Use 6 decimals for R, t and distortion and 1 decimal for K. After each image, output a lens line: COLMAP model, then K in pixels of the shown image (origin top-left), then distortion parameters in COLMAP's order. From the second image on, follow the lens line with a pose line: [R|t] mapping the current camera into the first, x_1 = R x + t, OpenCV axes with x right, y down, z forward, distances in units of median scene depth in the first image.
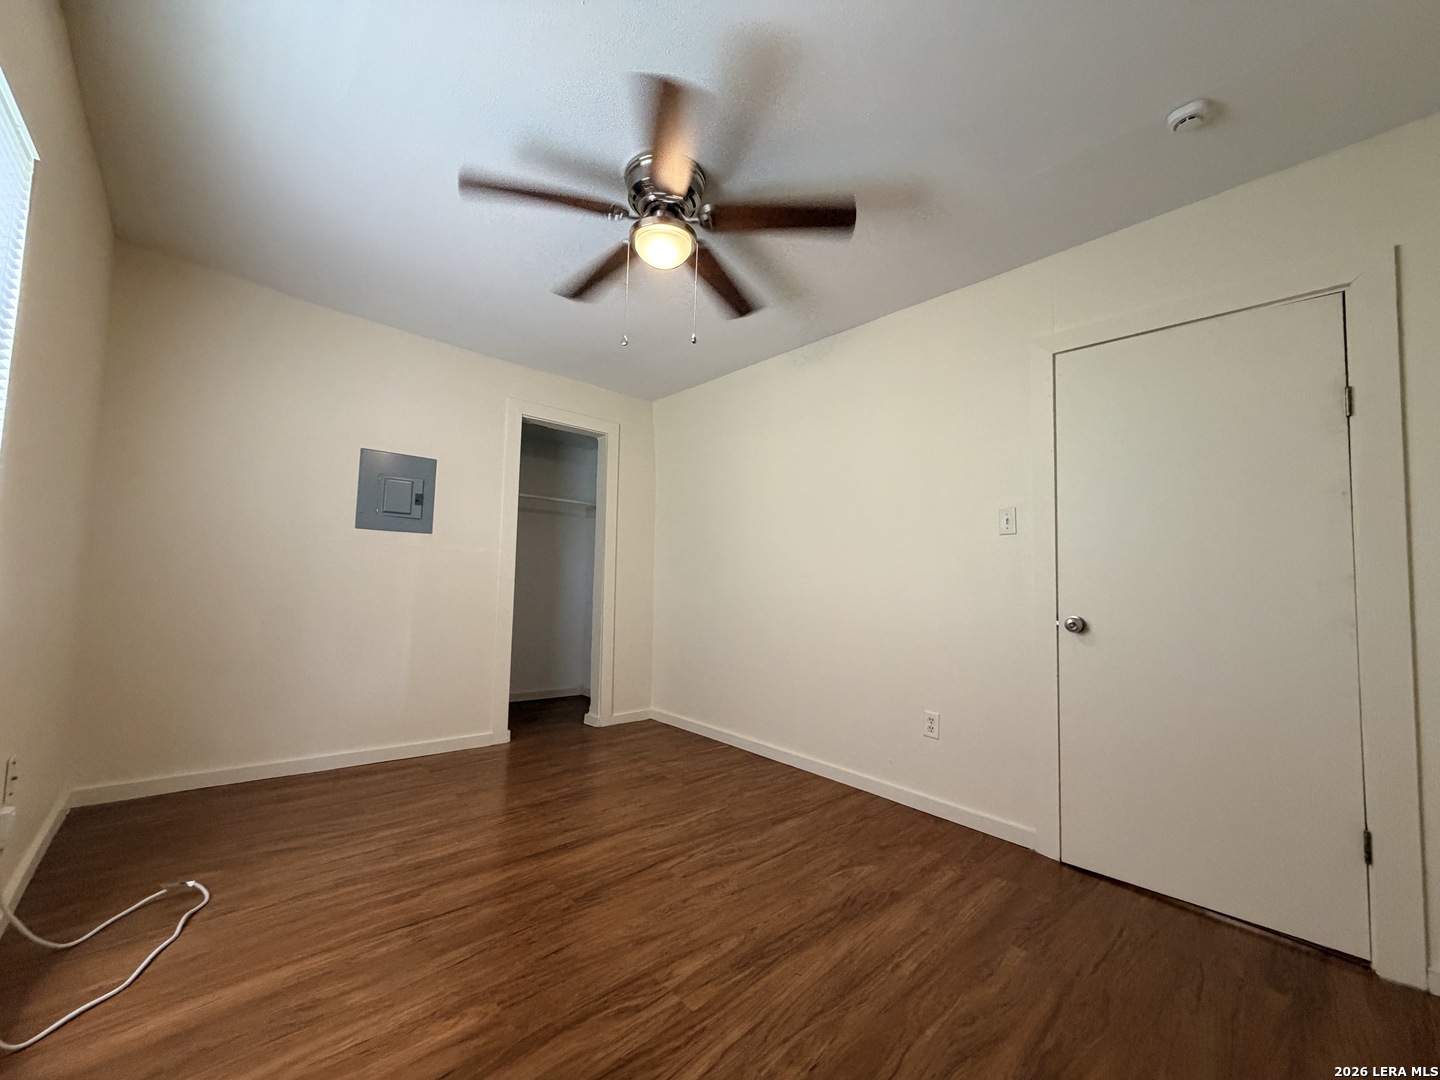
lens RADIAL K [[575.2, 0, 711.8], [0, 575.2, 538.4], [0, 0, 1]] dist [-0.000929, 0.000879]
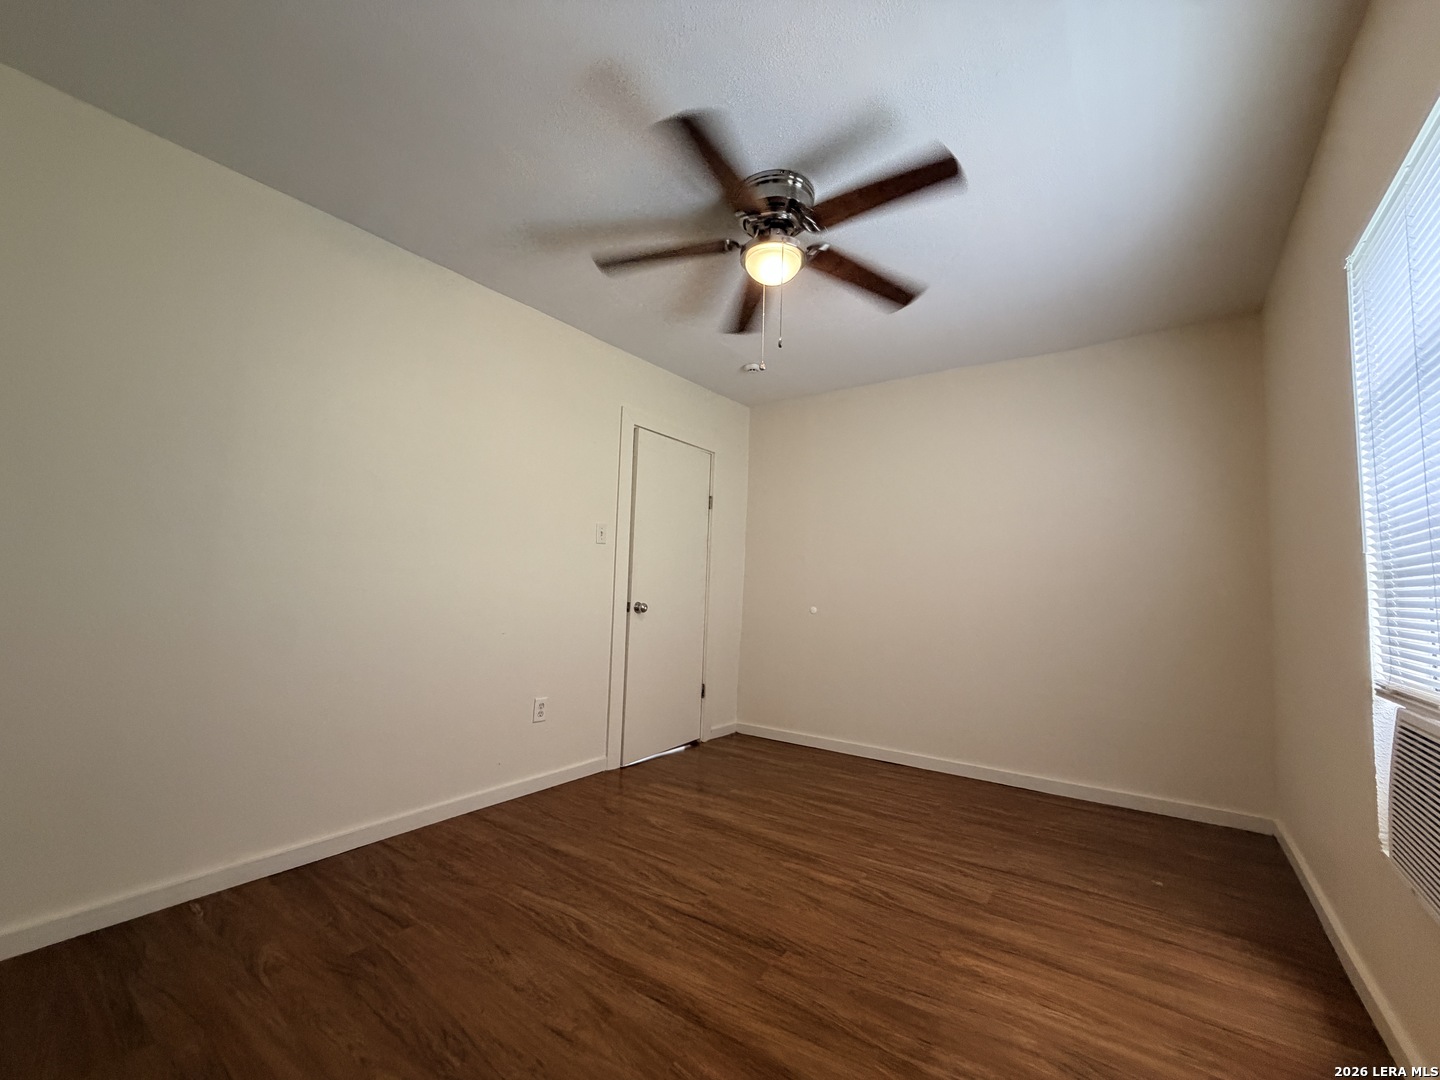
lens RADIAL K [[575.2, 0, 716.4], [0, 575.2, 547.1], [0, 0, 1]] dist [-0.000929, 0.000879]
pose [[-0.194545, 0.026491, 0.980536, -0.983266], [-0.102525, 0.993611, -0.047185, 0.042742], [-0.975521, -0.109709, -0.190586, 1.177154]]
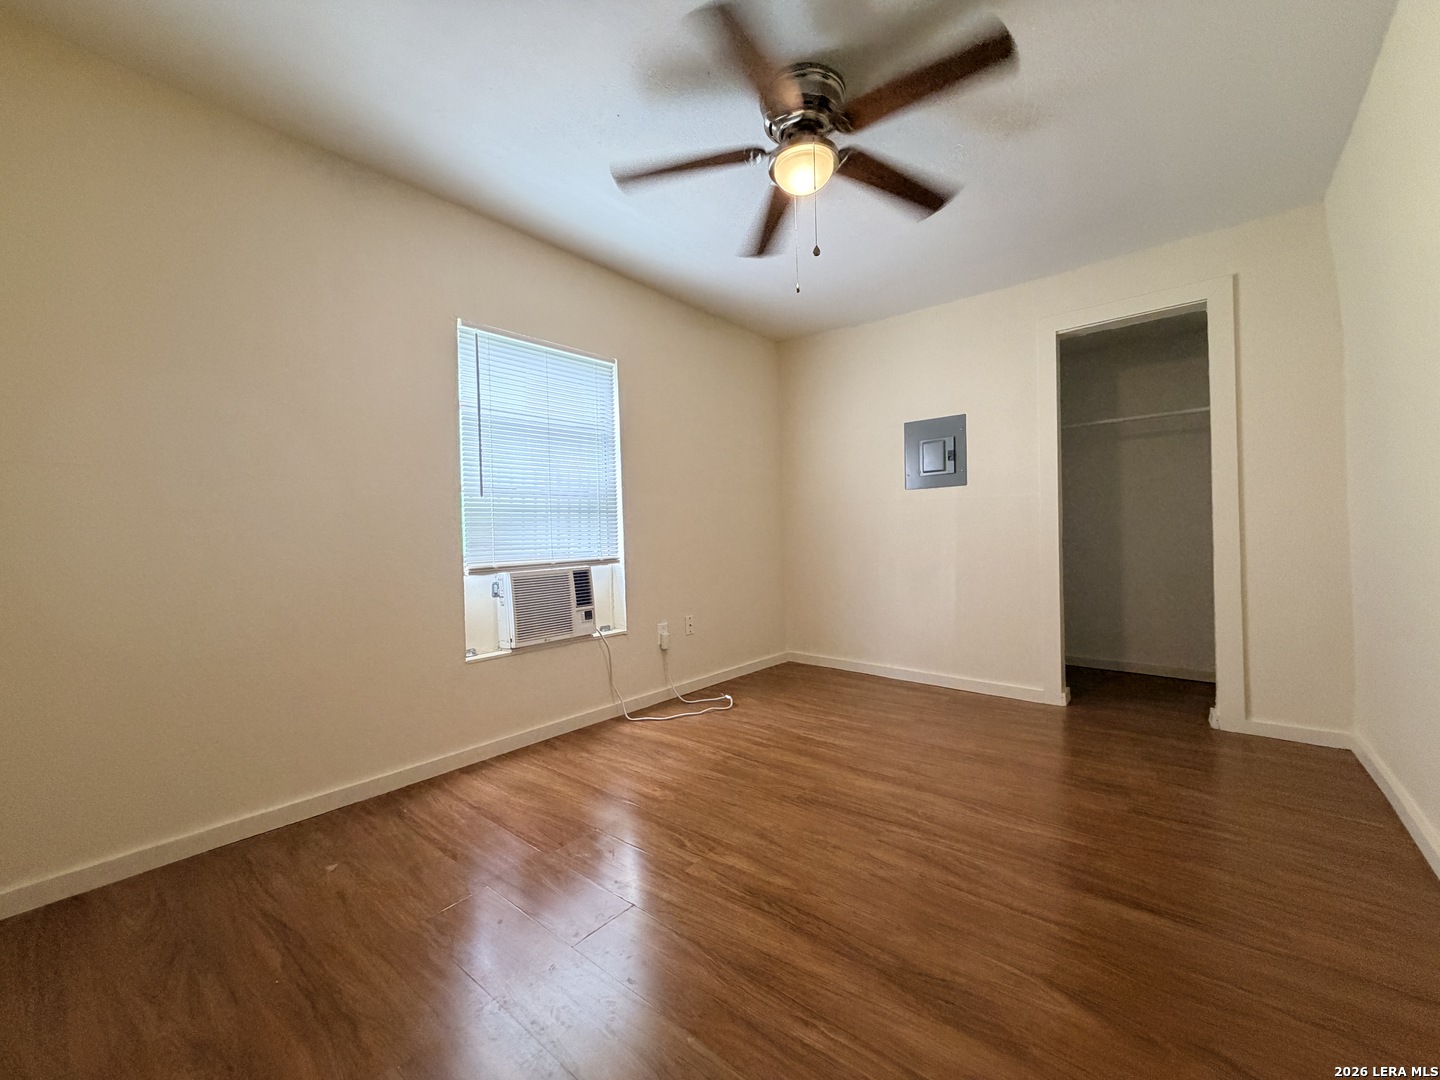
lens RADIAL K [[575.2, 0, 720.8], [0, 575.2, 541.8], [0, 0, 1]] dist [-0.000929, 0.000879]
pose [[0.135962, -0.025666, -0.990382, 0.789032], [0.098251, 0.995086, -0.012300, 0.102170], [0.985830, -0.095633, 0.137816, 0.642911]]
